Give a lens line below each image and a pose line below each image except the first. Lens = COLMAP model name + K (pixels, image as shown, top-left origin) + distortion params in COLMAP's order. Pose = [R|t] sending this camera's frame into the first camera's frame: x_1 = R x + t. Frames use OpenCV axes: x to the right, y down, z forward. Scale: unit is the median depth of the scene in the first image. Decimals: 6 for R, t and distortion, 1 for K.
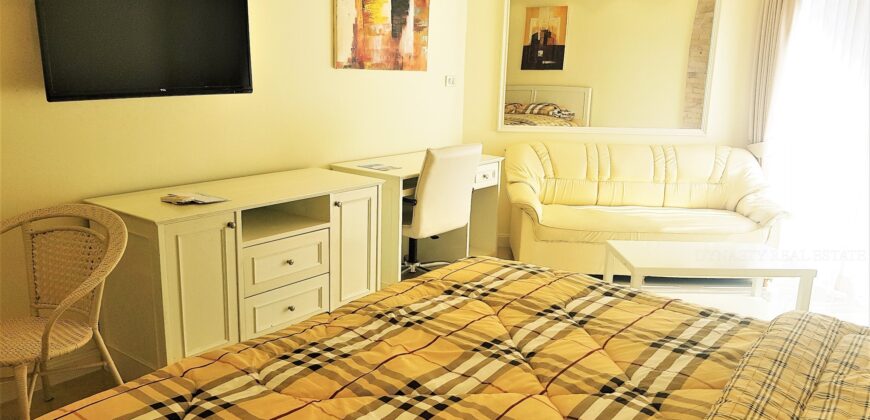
lens RADIAL K [[670.9, 0, 441.9], [0, 670.9, 211.1], [0, 0, 1]] dist [0.079718, -0.159488]
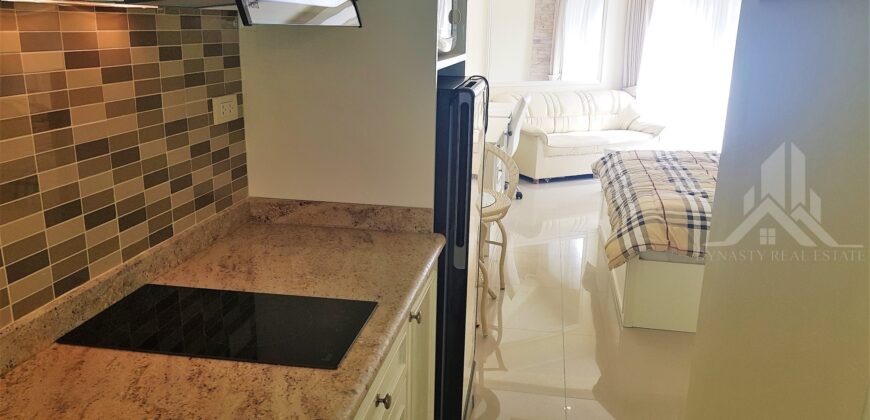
lens RADIAL K [[670.9, 0, 441.9], [0, 670.9, 211.1], [0, 0, 1]] dist [0.079718, -0.159488]
pose [[0.886450, -0.127230, 0.444993, -0.778953], [0.102189, 0.991548, 0.079933, 0.020894], [-0.451402, -0.025383, 0.891960, -0.253826]]
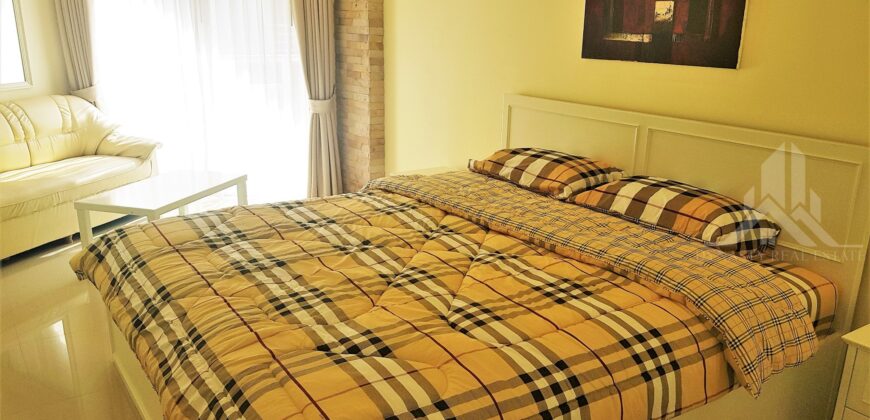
lens RADIAL K [[660.9, 0, 457.4], [0, 660.9, 241.4], [0, 0, 1]] dist [-0.003799, 0.001299]
pose [[0.279220, -0.317701, 0.906147, -0.449993], [0.187206, 0.943582, 0.273141, -0.054939], [-0.941802, 0.093370, 0.322942, 0.159809]]
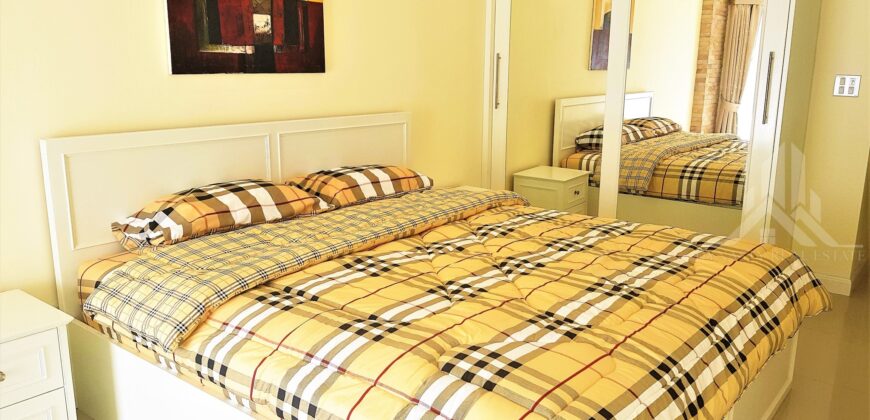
lens RADIAL K [[670.9, 0, 441.9], [0, 670.9, 211.1], [0, 0, 1]] dist [0.079718, -0.159488]
pose [[-0.998886, -0.040825, 0.023670, 0.098144], [-0.026841, 0.904057, 0.426569, -0.192169], [-0.038814, 0.425458, -0.904145, 0.923604]]
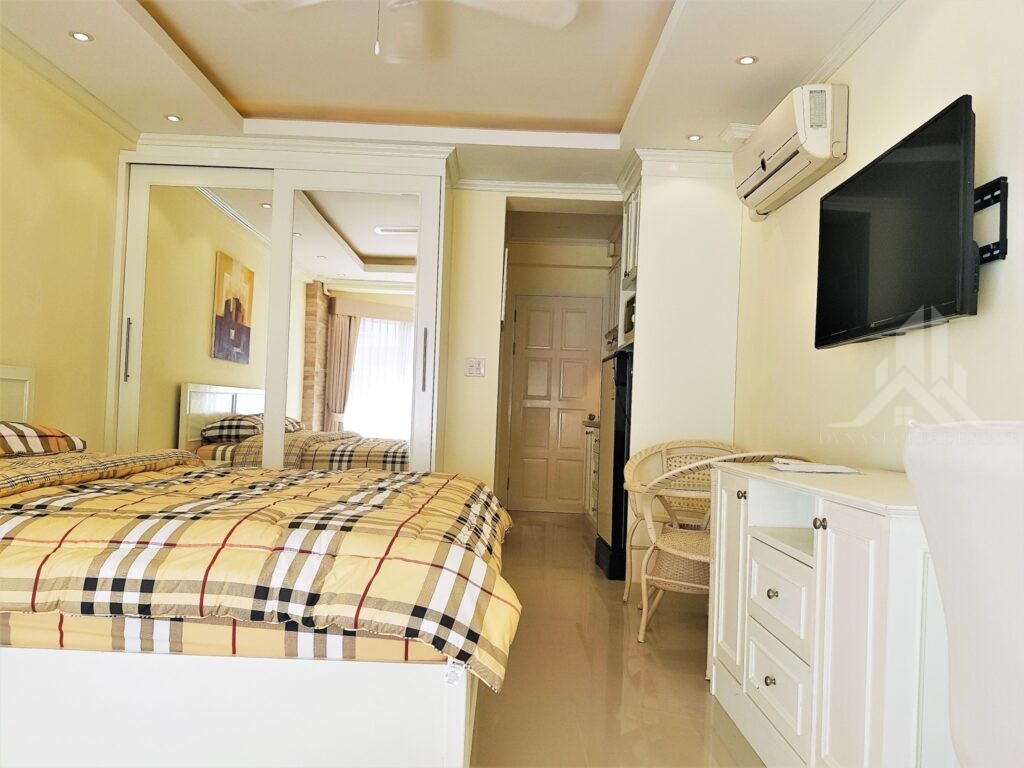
lens RADIAL K [[799.8, 0, 512.0], [0, 799.8, 384.0], [0, 0, 1]] dist [0.000040, -0.011630]
pose [[-0.797061, -0.081501, -0.598374, 0.280573], [-0.190638, 0.974143, 0.121256, -0.105220], [0.573019, 0.210722, -0.791989, 1.029628]]
